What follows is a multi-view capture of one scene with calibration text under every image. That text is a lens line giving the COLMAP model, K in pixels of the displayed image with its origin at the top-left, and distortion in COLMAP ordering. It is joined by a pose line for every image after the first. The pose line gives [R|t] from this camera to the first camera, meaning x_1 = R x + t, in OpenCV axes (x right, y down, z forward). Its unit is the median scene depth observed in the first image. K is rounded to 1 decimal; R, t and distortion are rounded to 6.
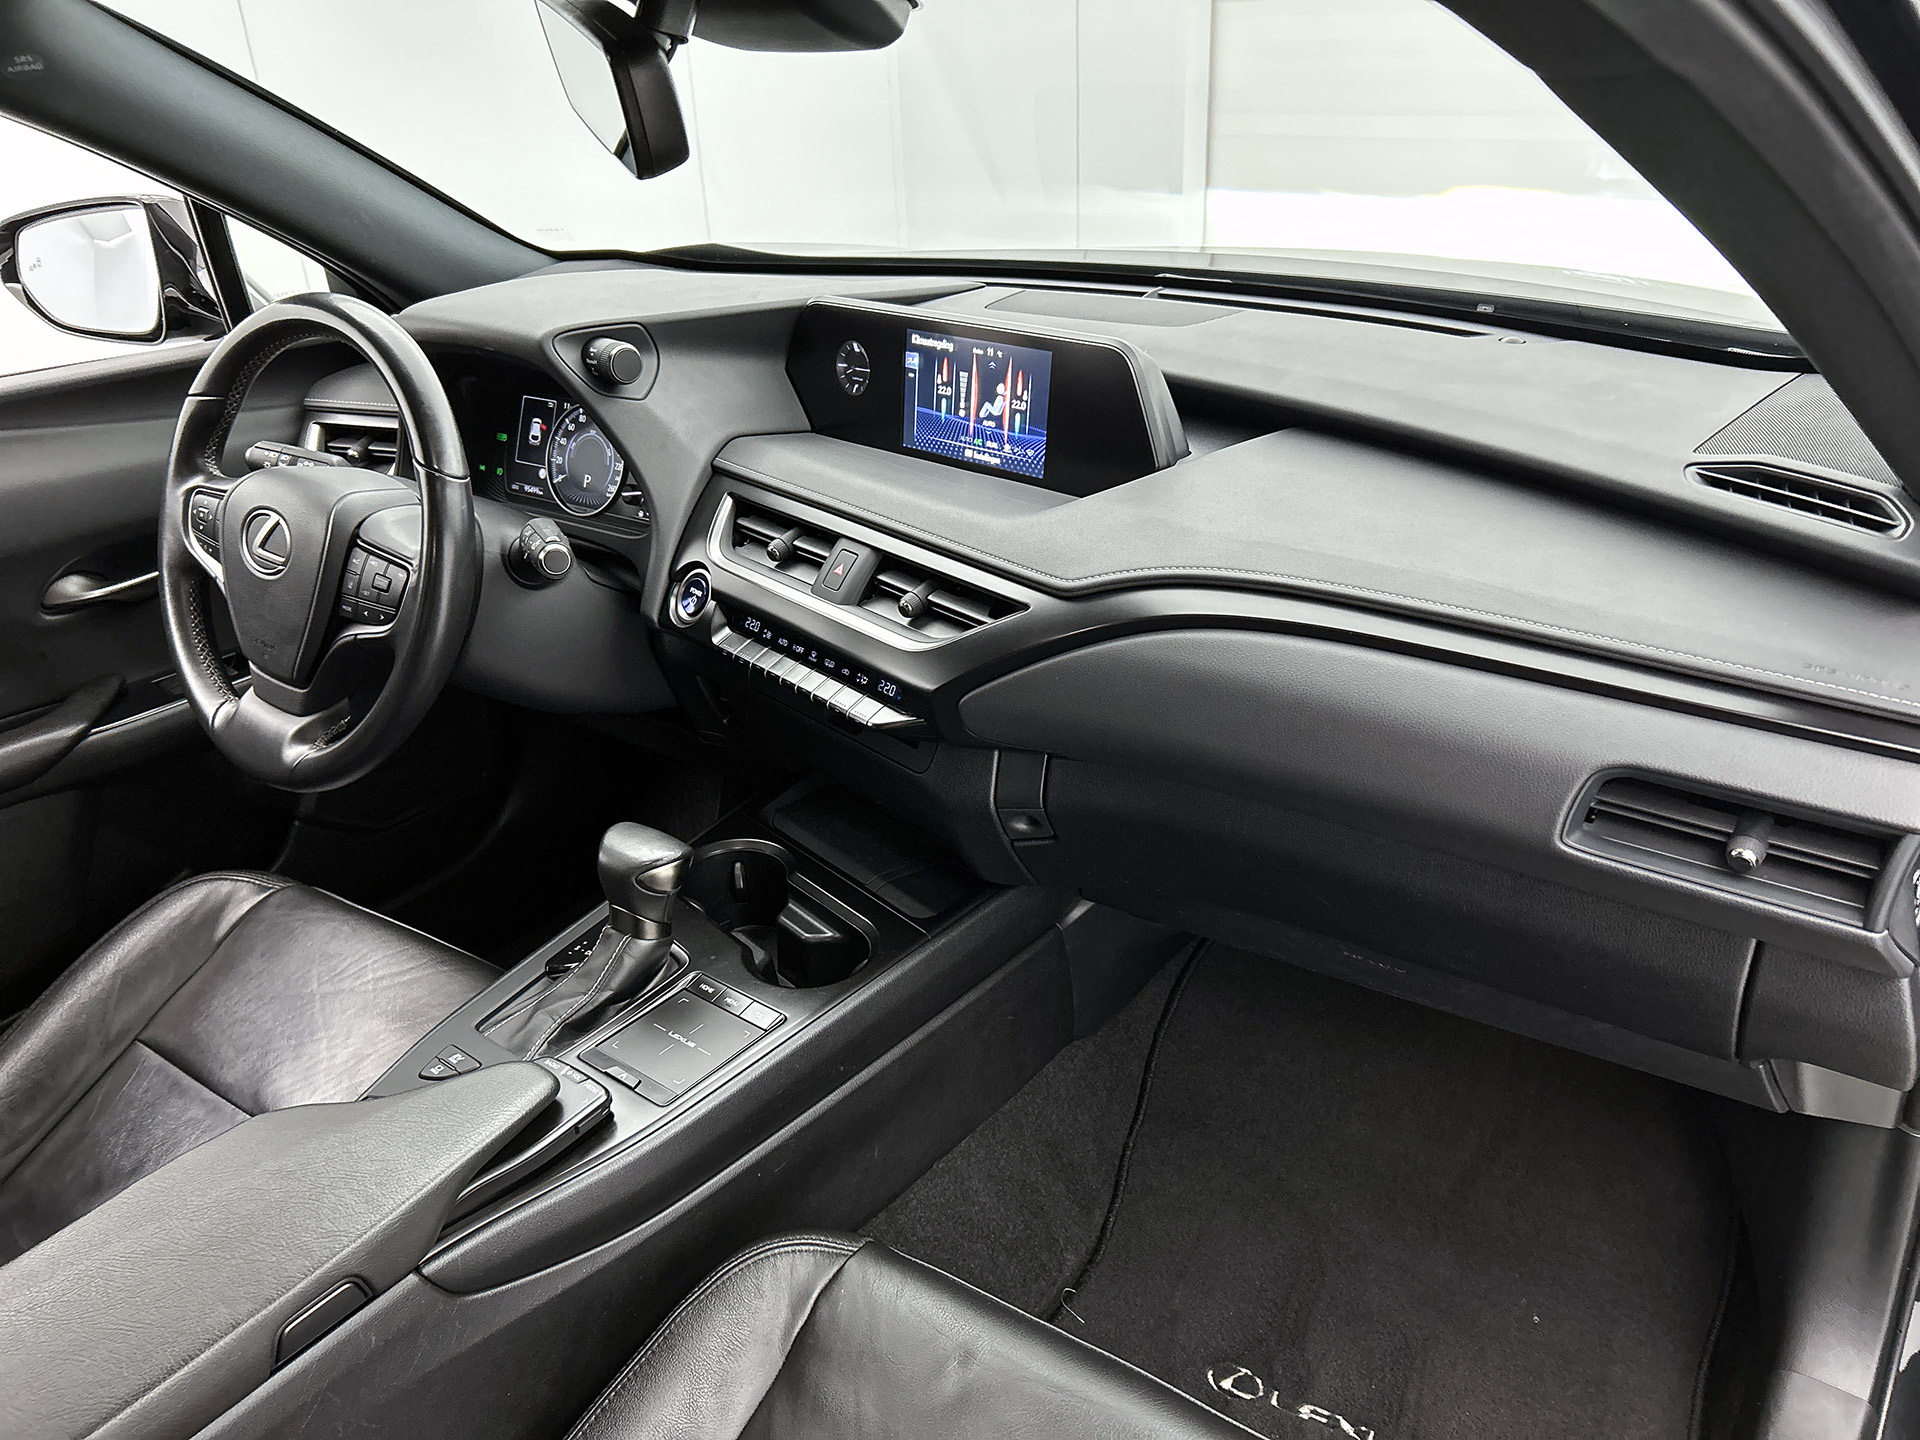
lens RADIAL K [[1450.1, 0, 958.0], [0, 1450.1, 737.2], [0, 0, 1]] dist [0.048864, -0.051205]
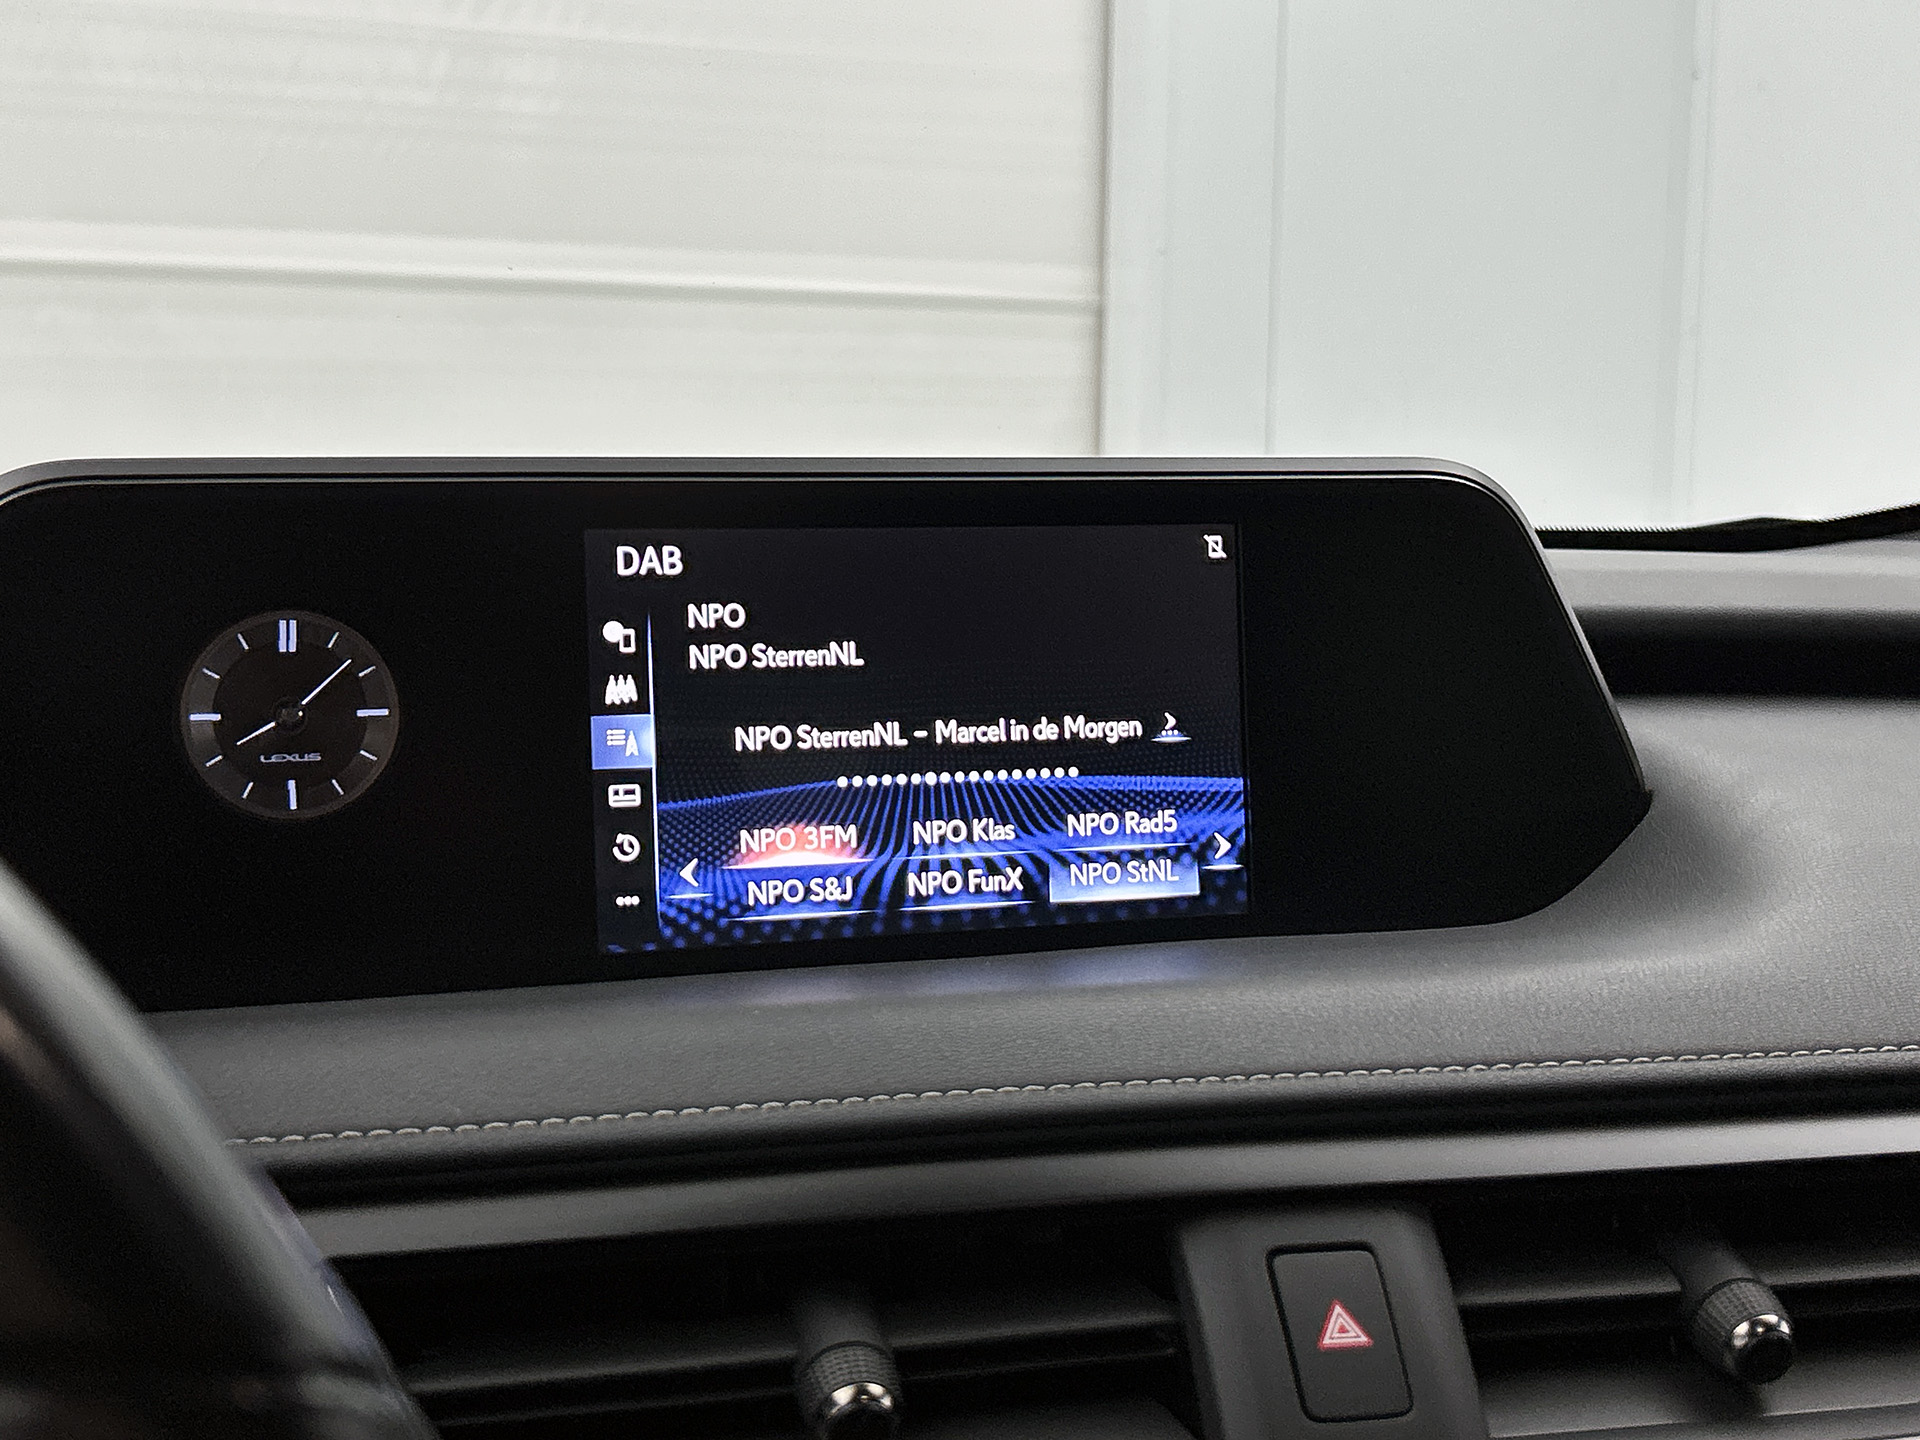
lens RADIAL K [[2444.6, 0, 964.4], [0, 2444.6, 707.0], [0, 0, 1]] dist [0.046496, 0.000000]
pose [[0.478573, -0.061169, 0.875914, -0.417338], [0.377730, 0.914886, -0.142490, -0.161154], [-0.792646, 0.399051, 0.460946, 0.761777]]
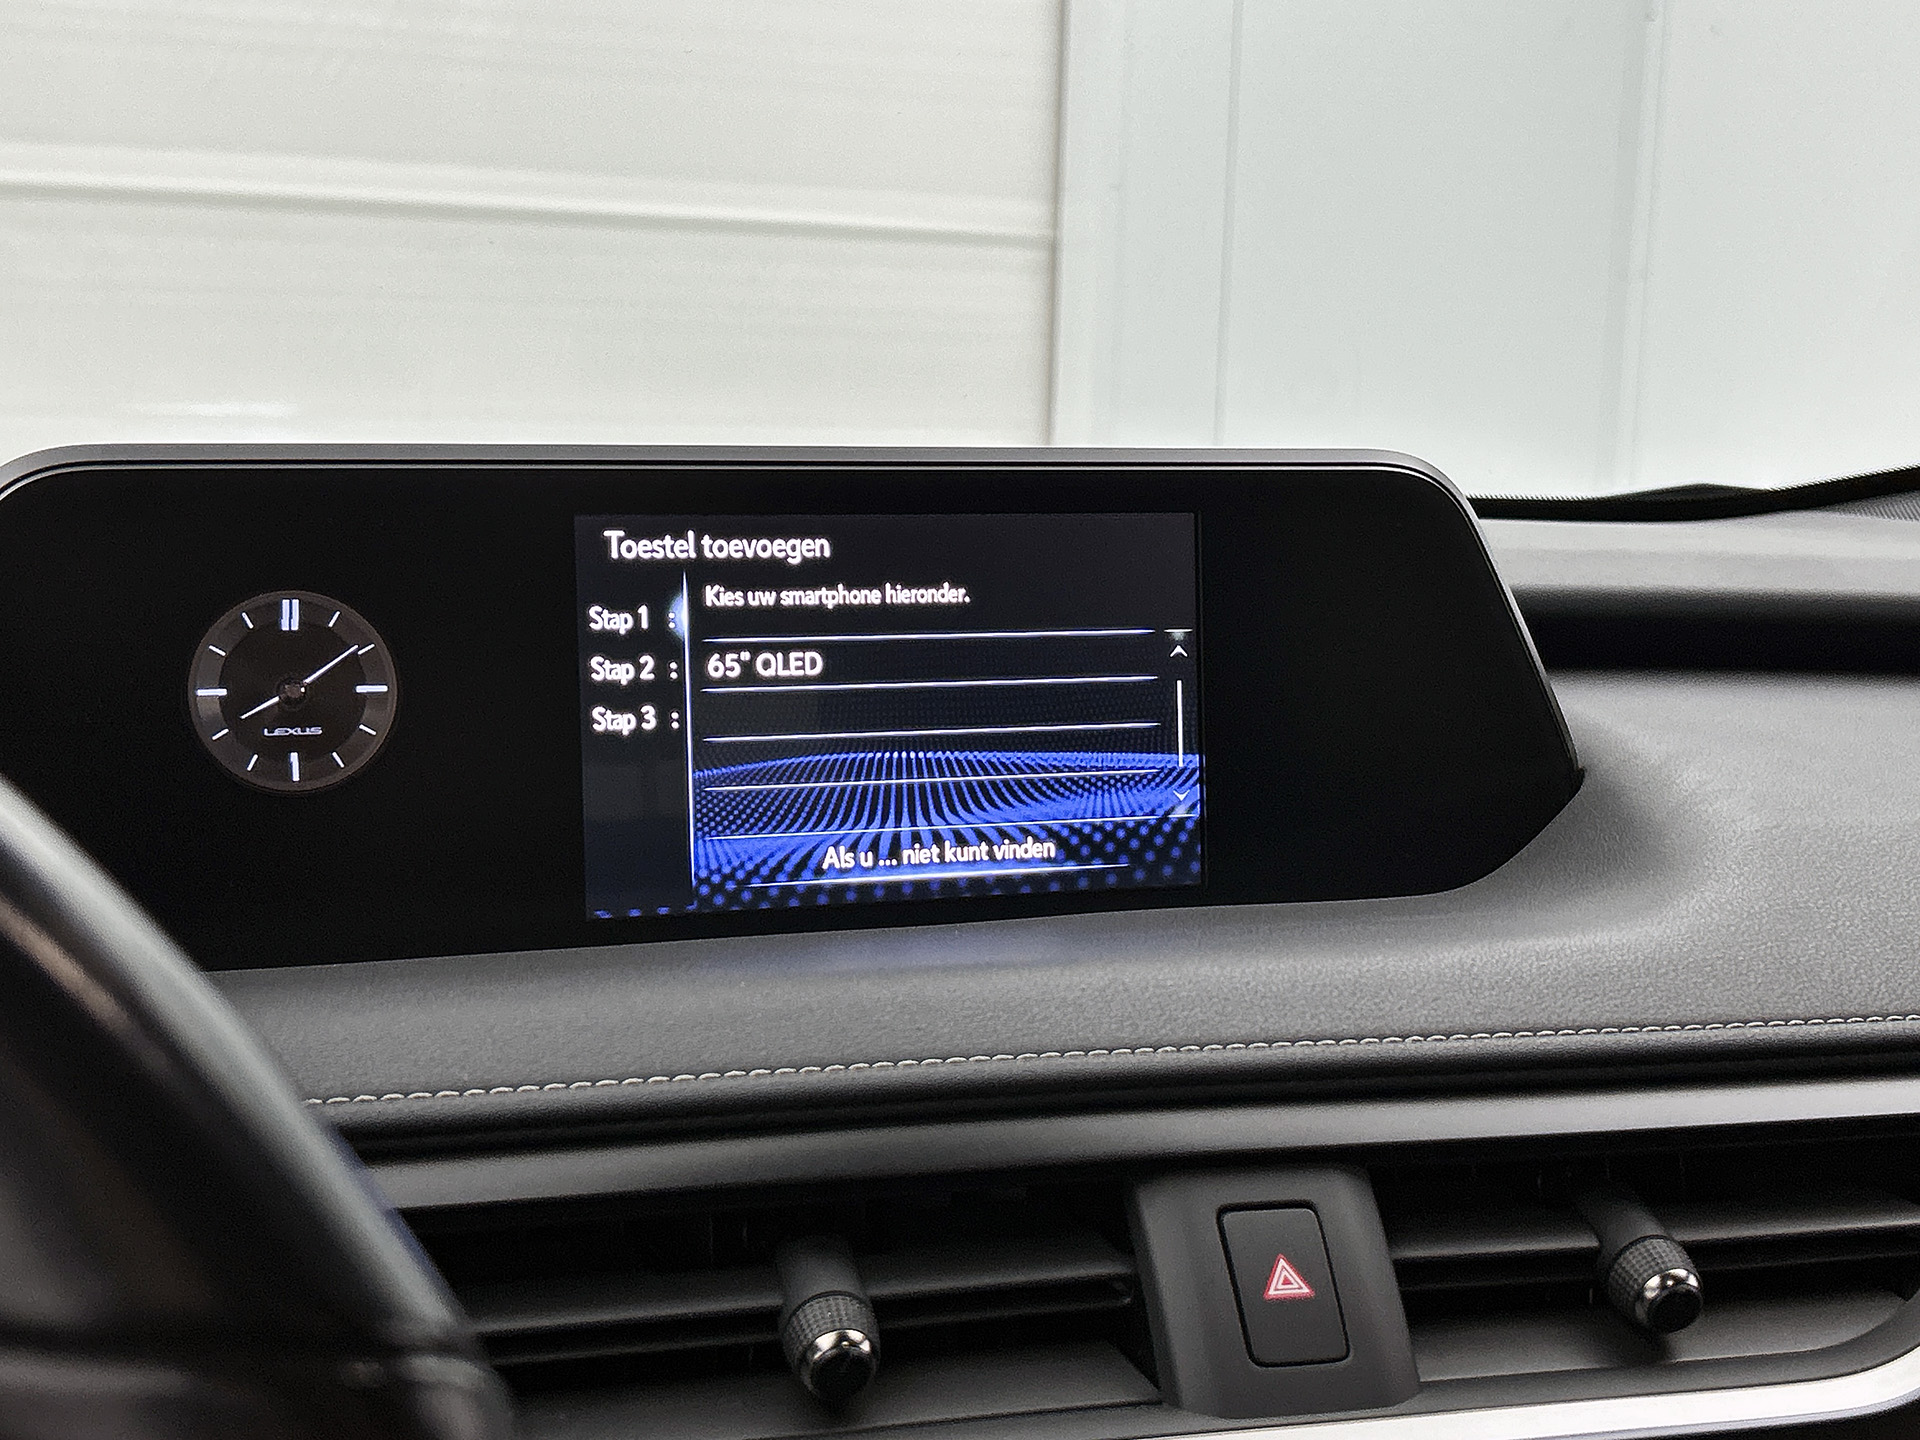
lens RADIAL K [[2444.6, 0, 965.2], [0, 2444.6, 733.7], [0, 0, 1]] dist [0.046496, 0.000000]
pose [[0.459432, -0.092117, 0.883423, -0.440622], [0.370589, 0.923781, -0.096402, -0.169874], [-0.807209, 0.371677, 0.458552, 0.750353]]
